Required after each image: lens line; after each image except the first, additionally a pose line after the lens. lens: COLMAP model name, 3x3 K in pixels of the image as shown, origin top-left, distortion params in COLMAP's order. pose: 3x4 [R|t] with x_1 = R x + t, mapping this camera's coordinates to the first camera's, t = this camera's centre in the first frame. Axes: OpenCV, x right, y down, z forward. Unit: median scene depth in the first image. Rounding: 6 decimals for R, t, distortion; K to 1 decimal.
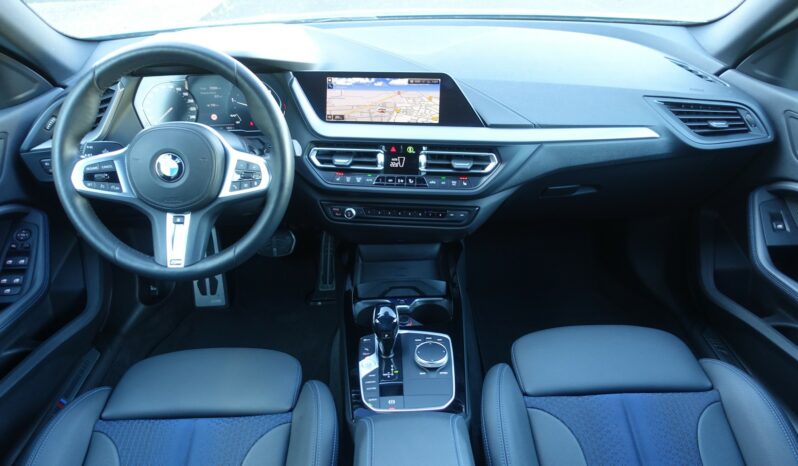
lens RADIAL K [[543.9, 0, 395.2], [0, 543.9, 229.2], [0, 0, 1]] dist [0.002324, -0.003960]
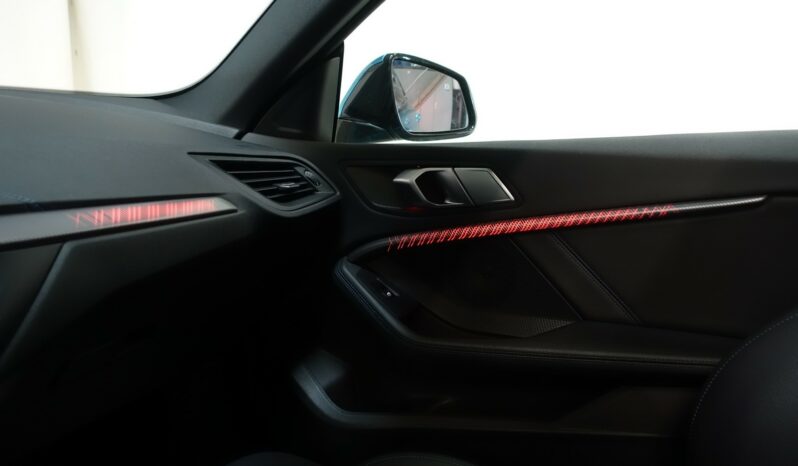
lens RADIAL K [[543.9, 0, 390.7], [0, 543.9, 234.9], [0, 0, 1]] dist [0.002324, -0.003960]
pose [[0.452223, -0.145297, 0.879991, 0.014780], [0.435106, 0.897212, -0.075459, -0.021281], [-0.778574, 0.417013, 0.468959, 0.589614]]
